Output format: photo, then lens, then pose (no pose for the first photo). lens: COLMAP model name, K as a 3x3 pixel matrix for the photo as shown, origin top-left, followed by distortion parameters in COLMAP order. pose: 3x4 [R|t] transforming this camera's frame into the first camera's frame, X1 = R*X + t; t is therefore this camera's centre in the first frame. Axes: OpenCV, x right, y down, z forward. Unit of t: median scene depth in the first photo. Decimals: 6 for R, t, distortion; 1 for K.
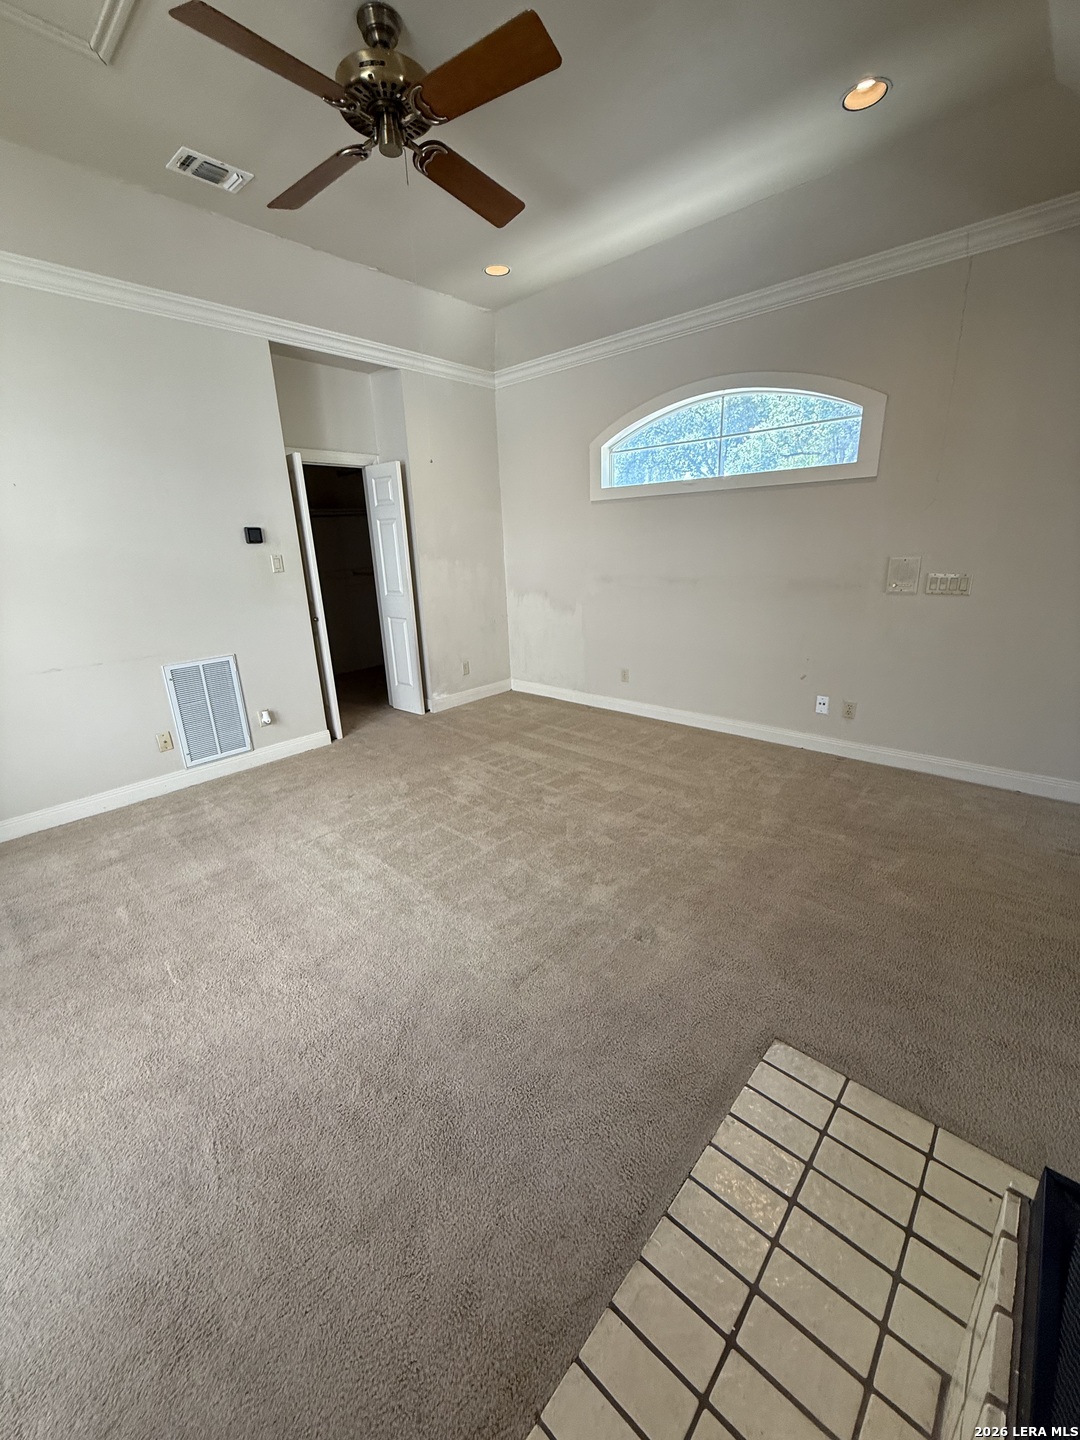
lens RADIAL K [[575.3, 0, 543.8], [0, 575.3, 721.6], [0, 0, 1]] dist [-0.000331, -0.000734]
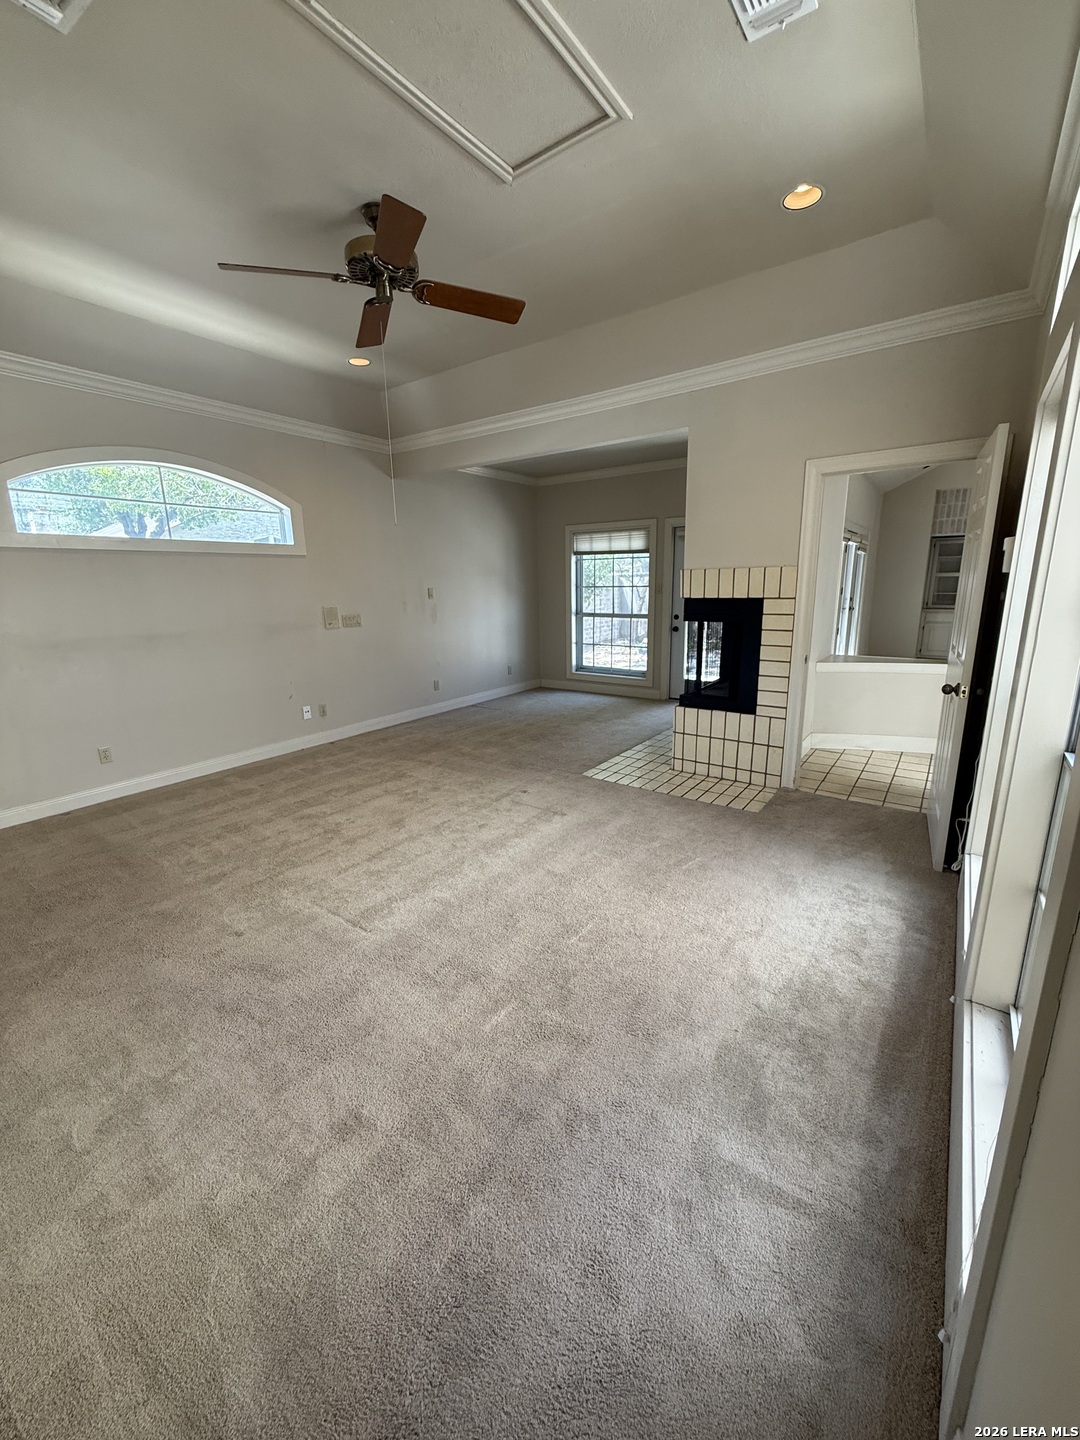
lens RADIAL K [[575.3, 0, 544.2], [0, 575.3, 719.5], [0, 0, 1]] dist [-0.000331, -0.000734]
pose [[-0.112489, -0.199374, 0.973446, -1.293776], [0.320107, 0.920165, 0.225452, -0.199265], [-0.940679, 0.336968, -0.039688, 0.733608]]
